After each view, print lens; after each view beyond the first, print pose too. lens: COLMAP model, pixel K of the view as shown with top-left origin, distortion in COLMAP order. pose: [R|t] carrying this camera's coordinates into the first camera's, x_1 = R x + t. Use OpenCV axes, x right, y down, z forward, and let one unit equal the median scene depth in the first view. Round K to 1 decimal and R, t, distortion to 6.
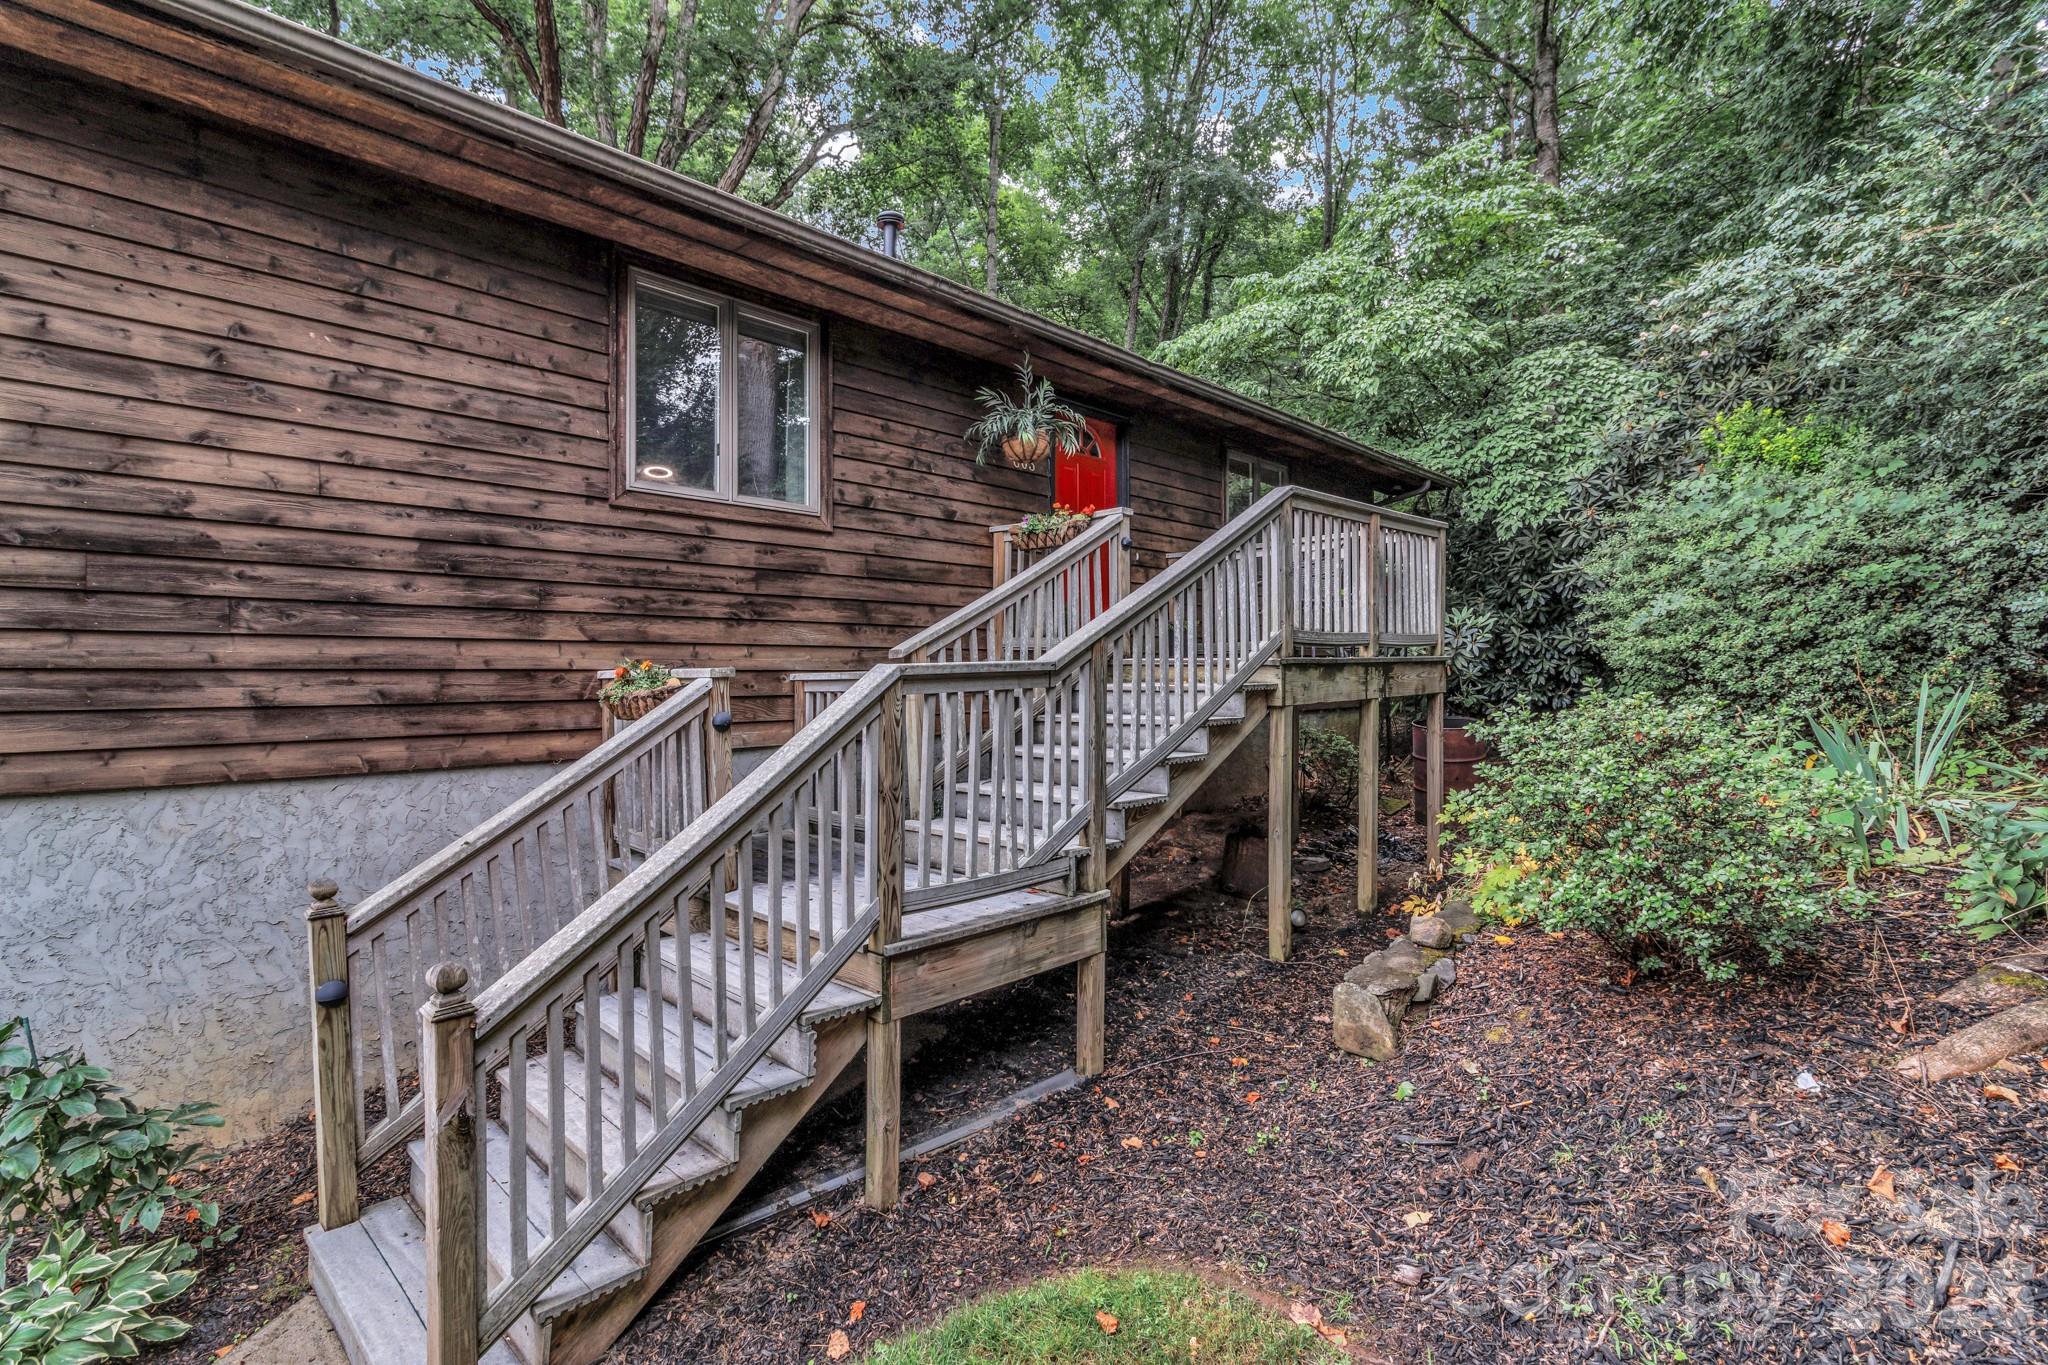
lens RADIAL K [[946.8, 0, 1022.7], [0, 946.8, 683.4], [0, 0, 1]] dist [0.003580, -0.000633]
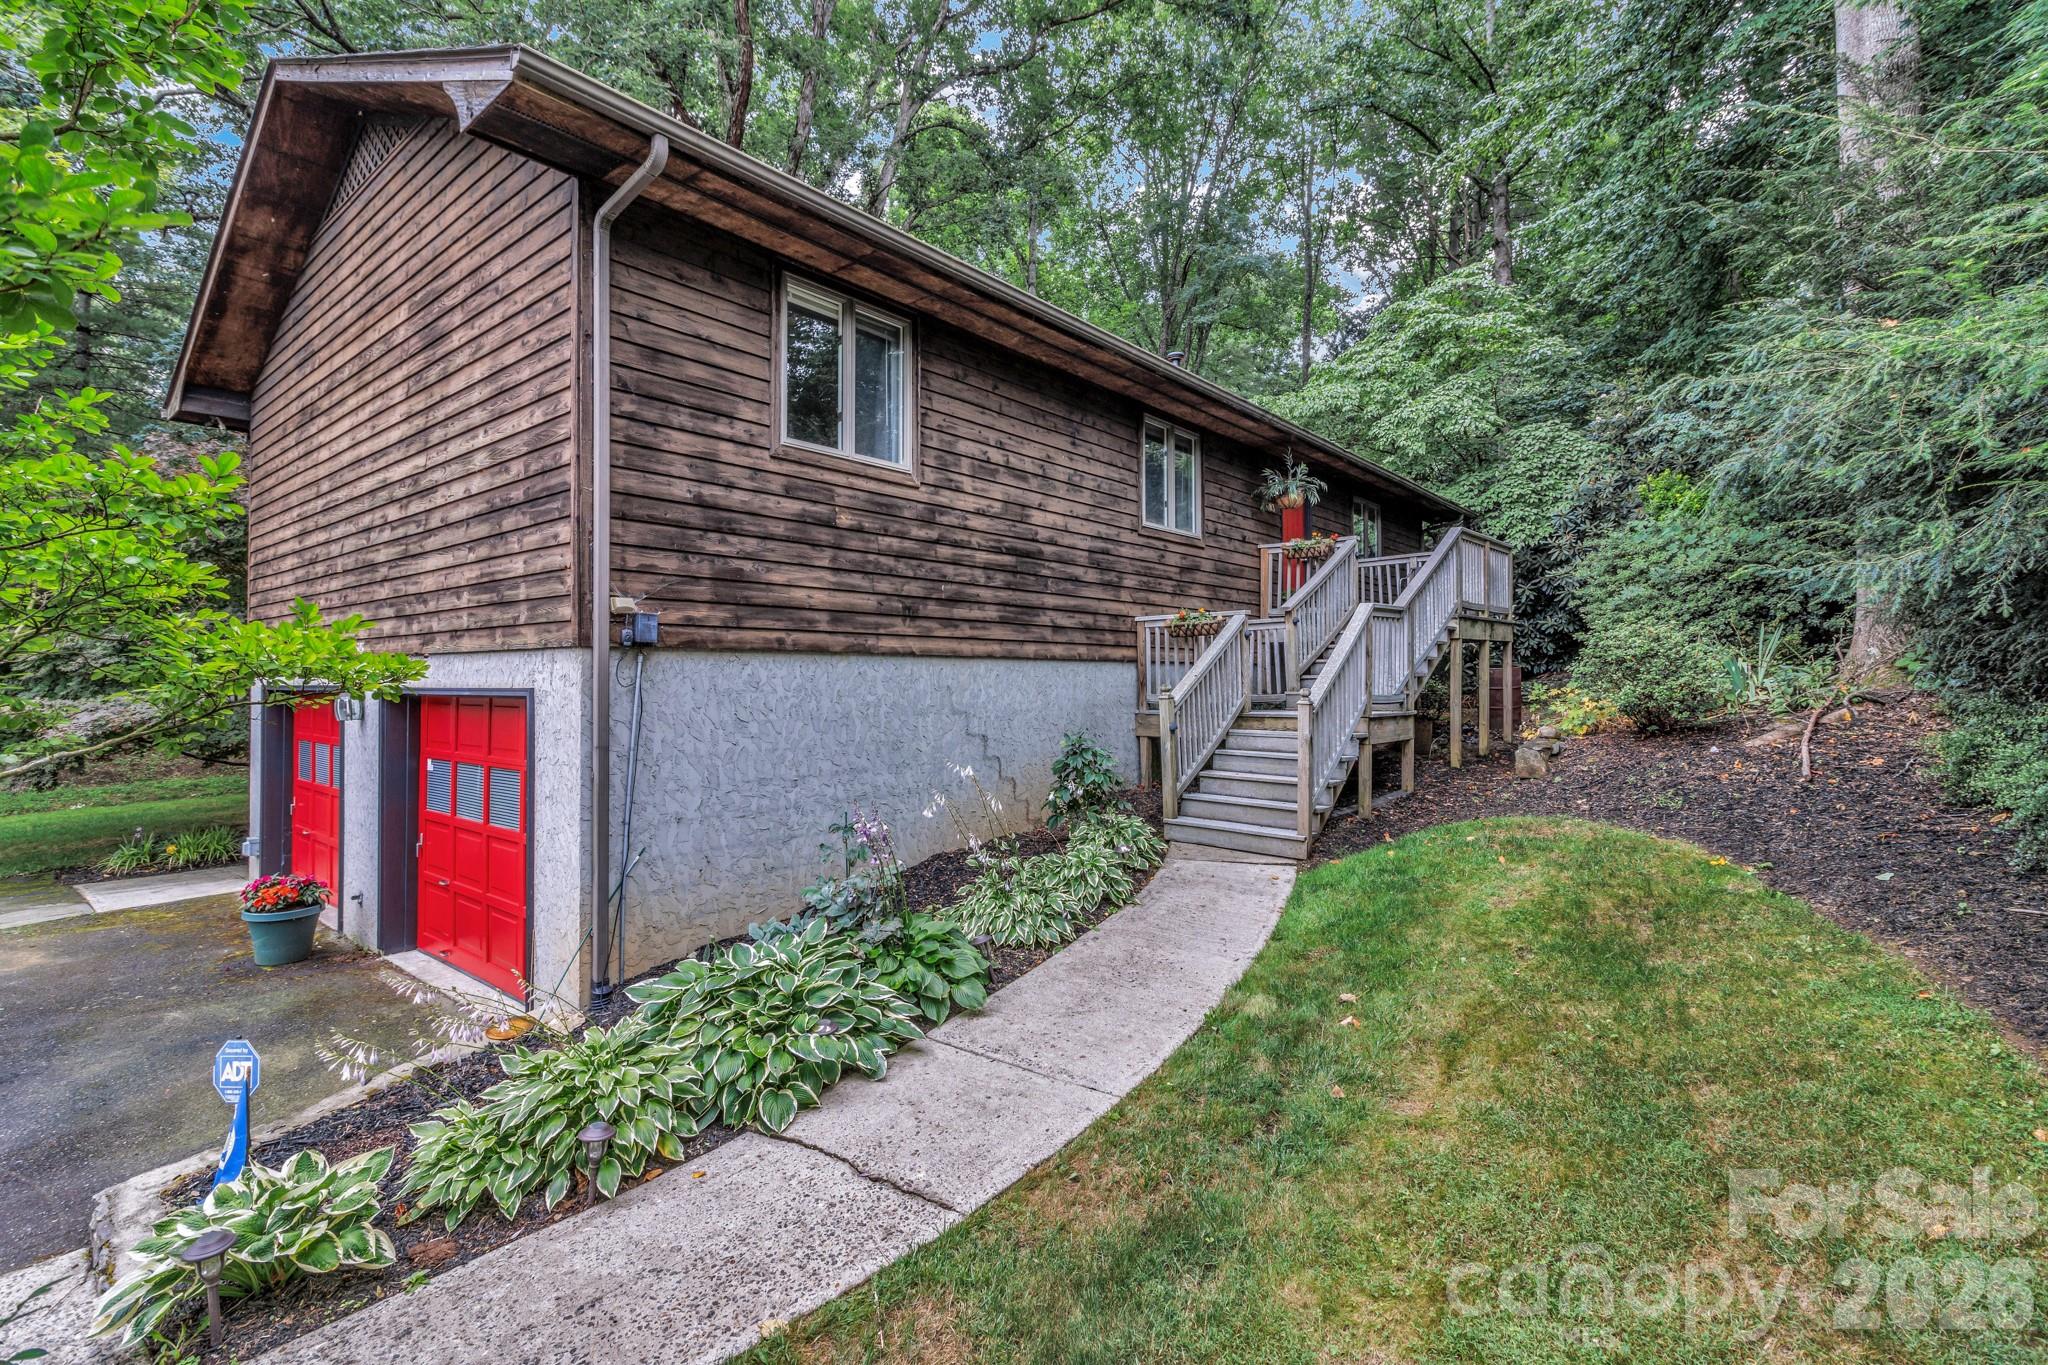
lens RADIAL K [[946.8, 0, 1025.6], [0, 946.8, 682.4], [0, 0, 1]] dist [0.003580, -0.000633]
pose [[0.997086, -0.000923, 0.076282, -0.586629], [0.001708, 0.999946, -0.010222, 0.101366], [-0.076268, 0.010322, 0.997034, -0.680055]]
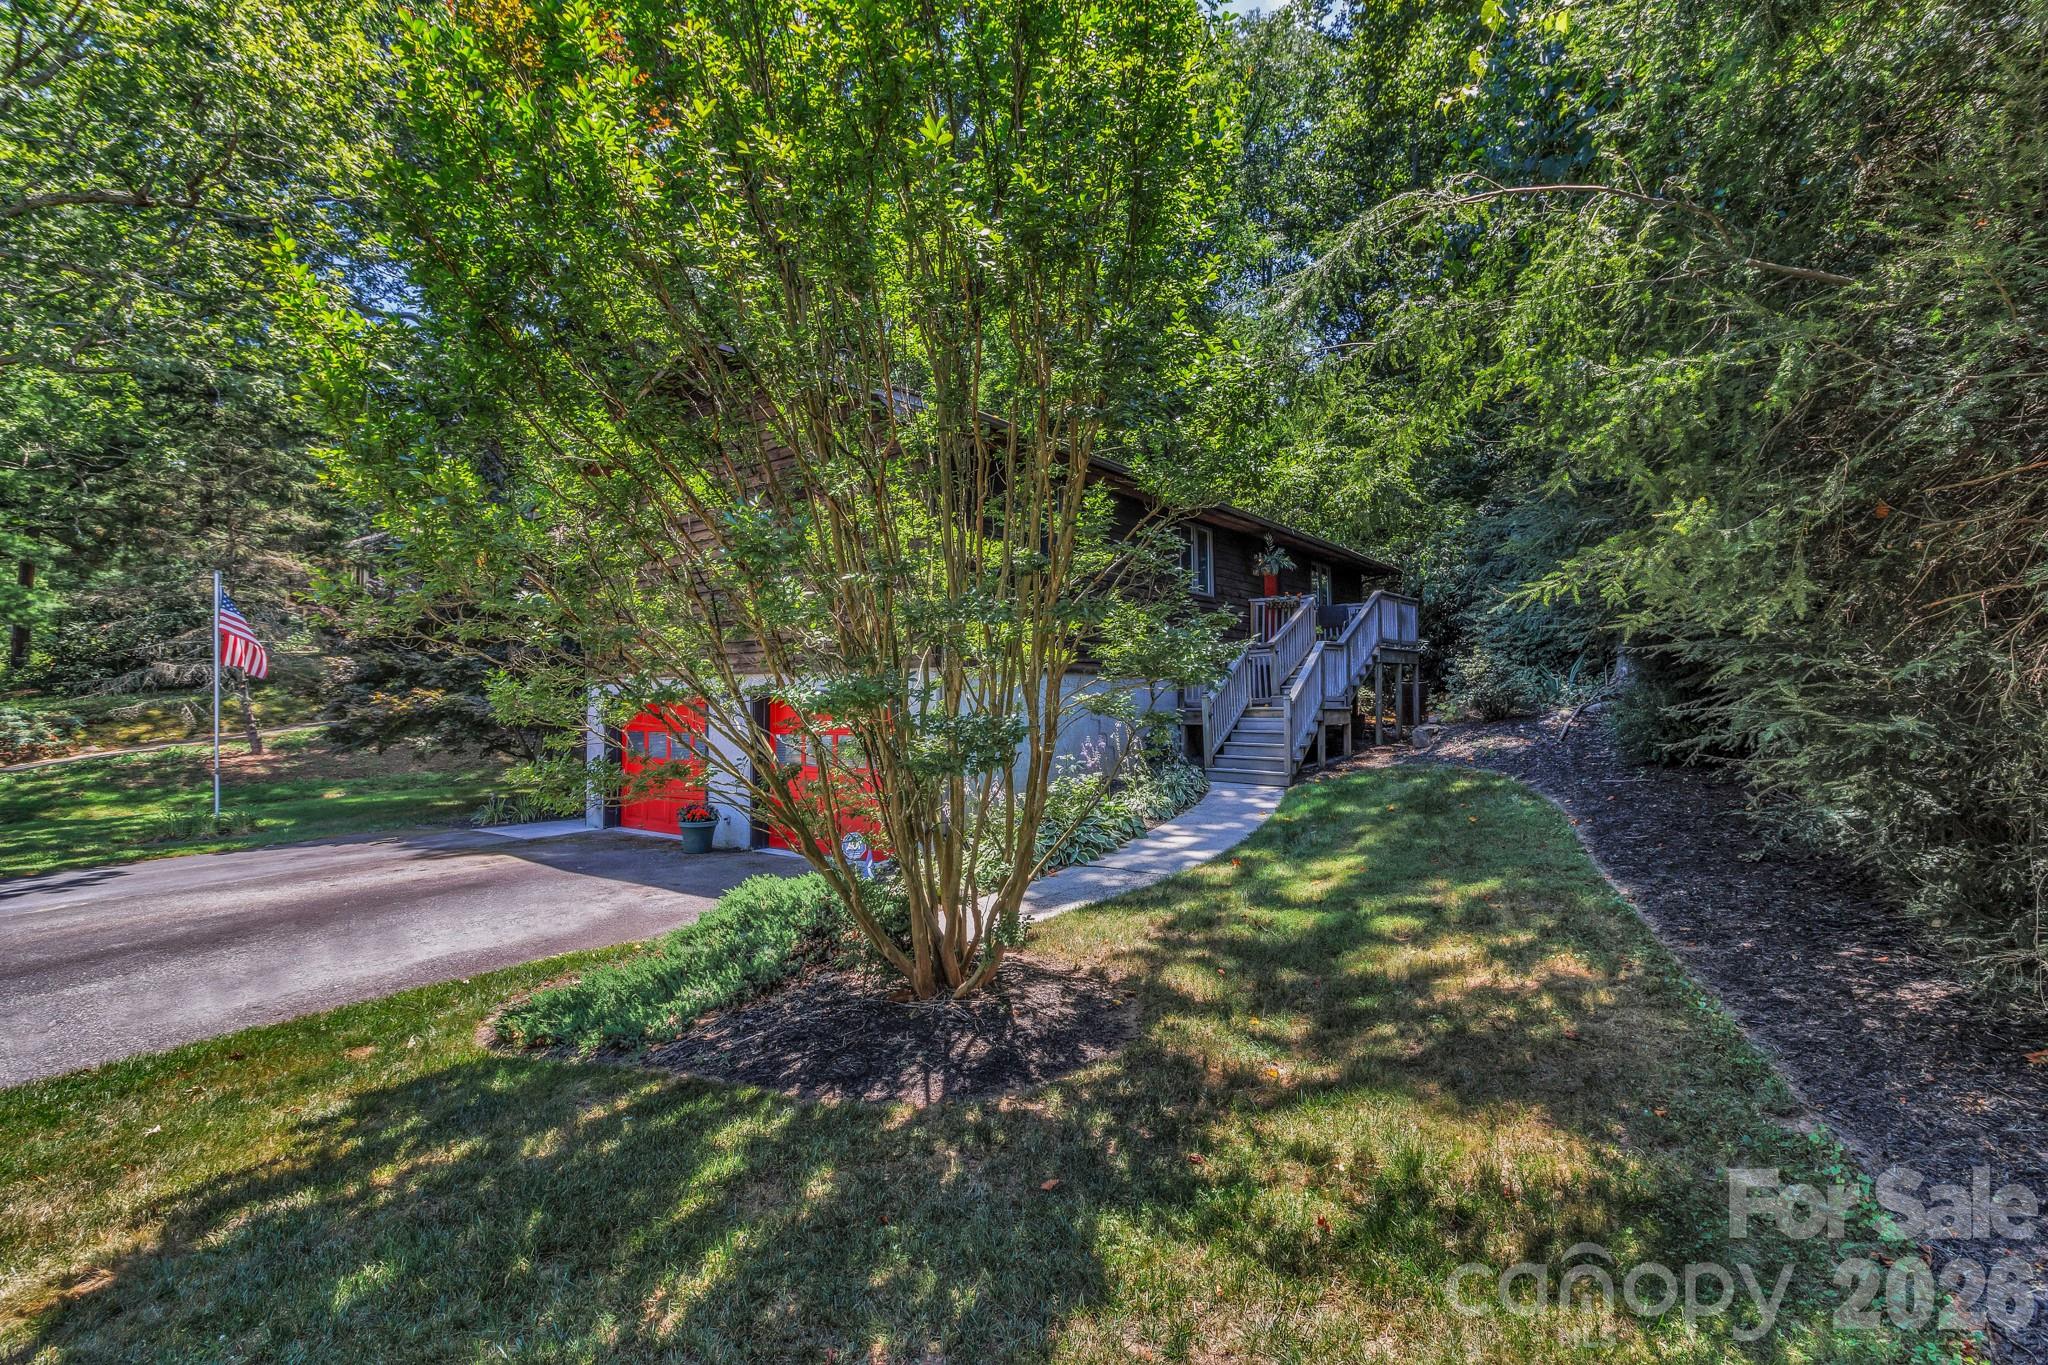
lens RADIAL K [[946.8, 0, 1019.1], [0, 946.8, 681.4], [0, 0, 1]] dist [0.003580, -0.000633]
pose [[0.993519, 0.000017, 0.113664, -0.934070], [0.003643, 0.999481, -0.031993, 0.135798], [-0.113606, 0.032200, 0.993004, -1.446099]]
